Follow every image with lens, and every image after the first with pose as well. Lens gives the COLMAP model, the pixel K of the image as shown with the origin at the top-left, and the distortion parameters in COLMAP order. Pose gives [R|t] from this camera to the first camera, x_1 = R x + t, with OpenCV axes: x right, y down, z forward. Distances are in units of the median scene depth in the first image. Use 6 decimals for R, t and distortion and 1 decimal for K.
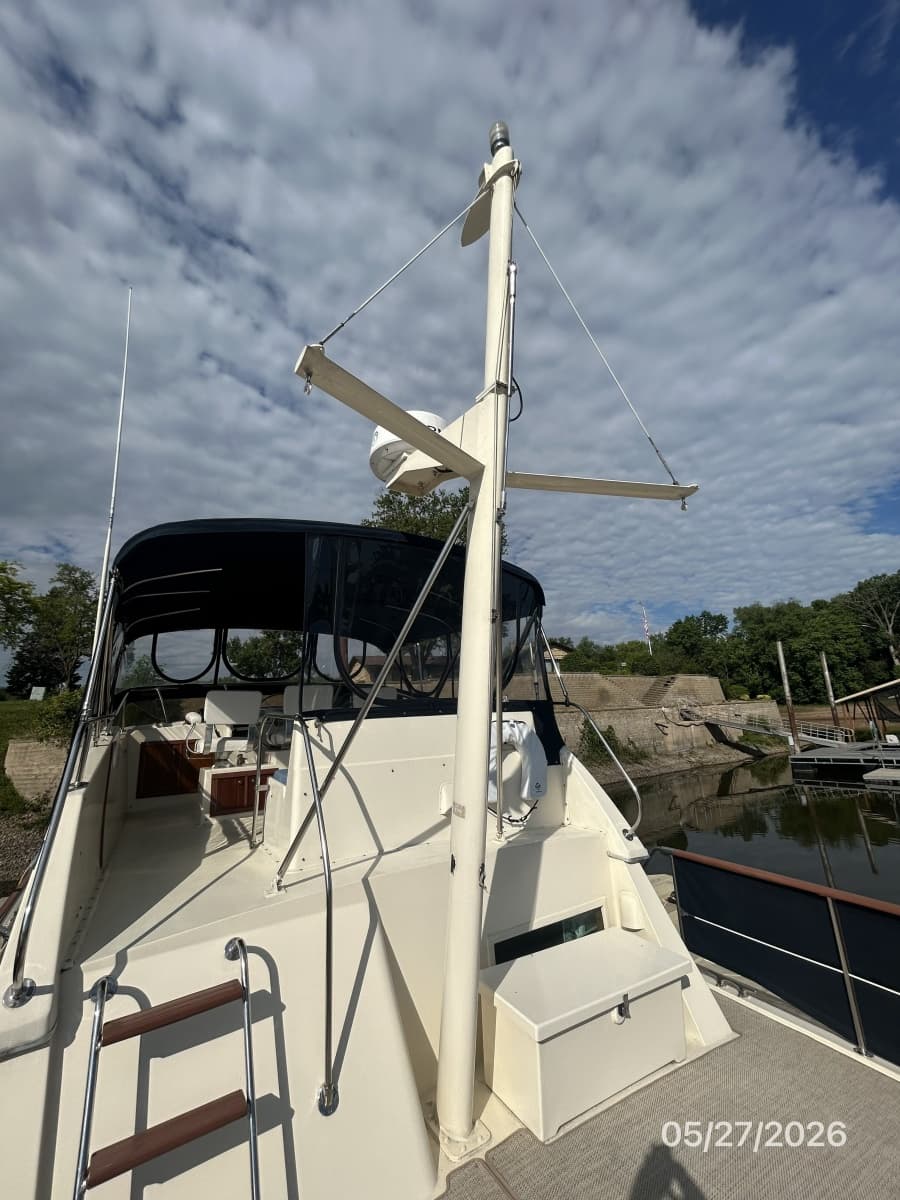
lens RADIAL K [[474.4, 0, 450.0], [0, 474.4, 600.0], [0, 0, 1]] dist [0.002290, 0.000401]
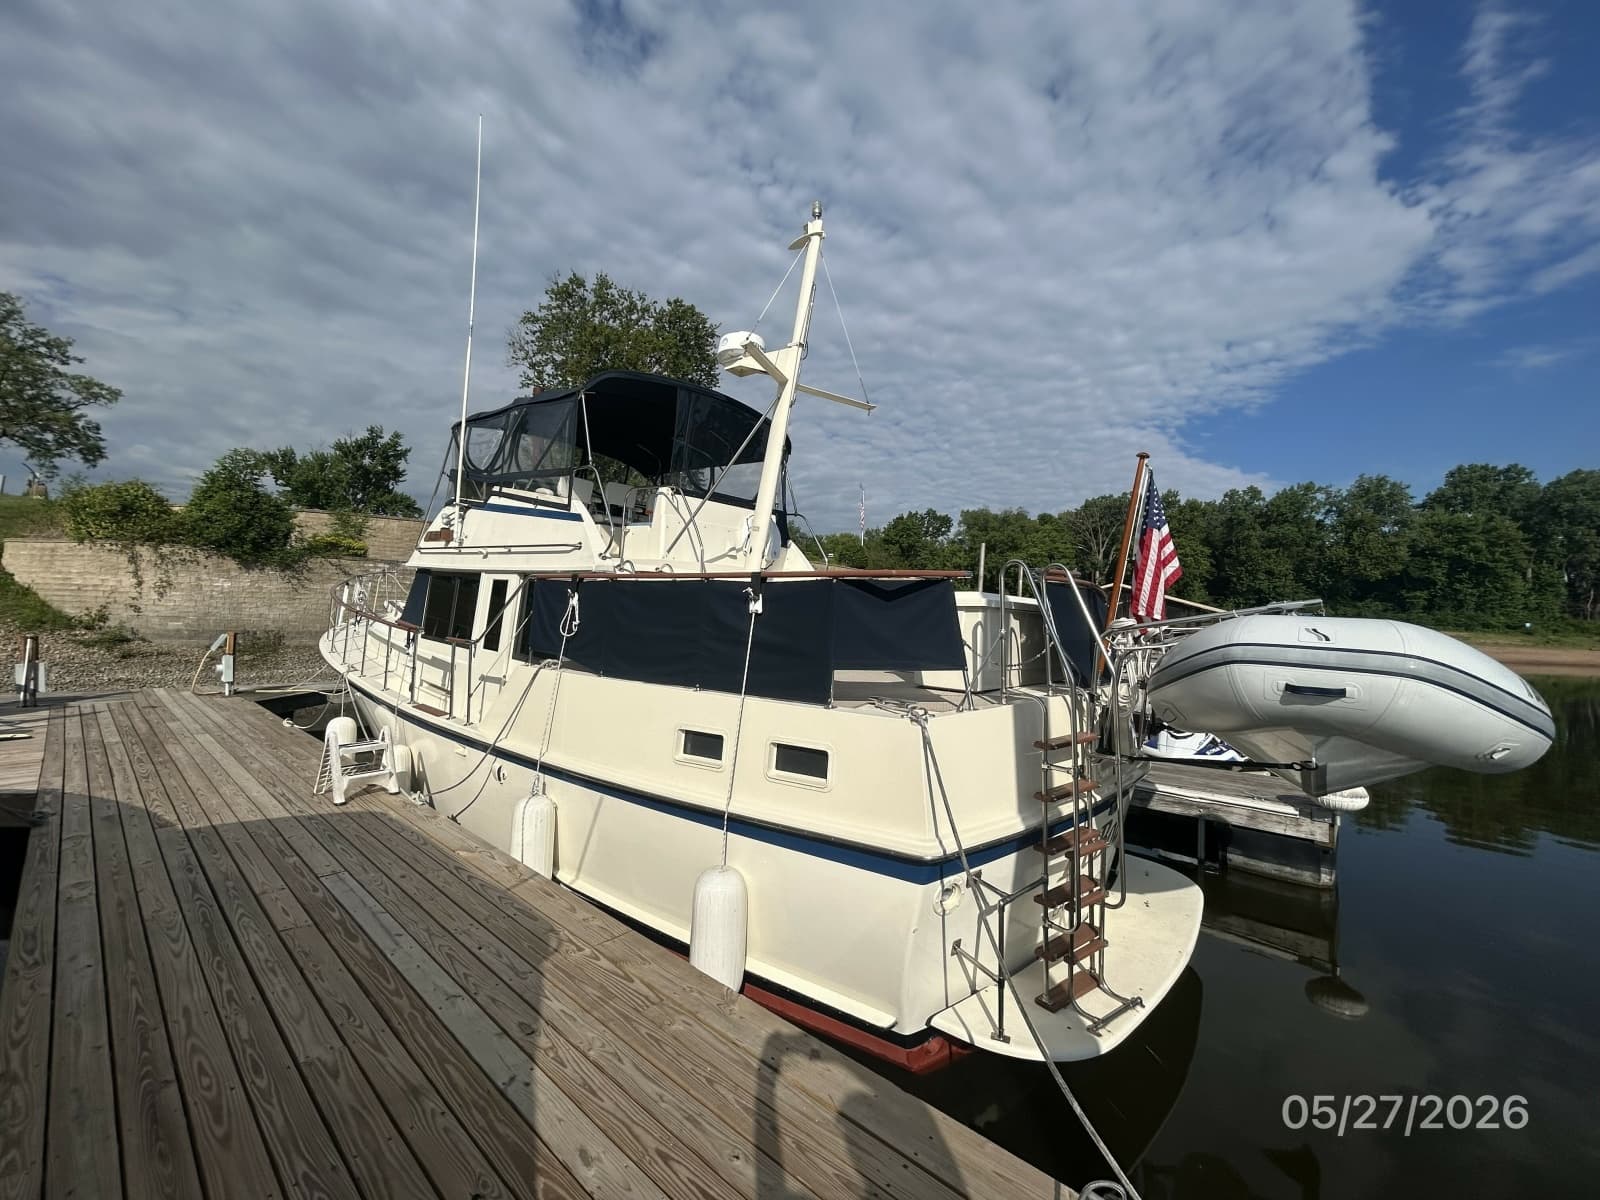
lens RADIAL K [[694.6, 0, 778.8], [0, 694.6, 602.3], [0, 0, 1]] dist [0.008208, 0.000202]
pose [[0.955734, 0.104286, 0.275131, -0.061882], [-0.156693, 0.971850, 0.175941, 0.013440], [-0.249038, -0.211263, 0.945171, -0.187422]]
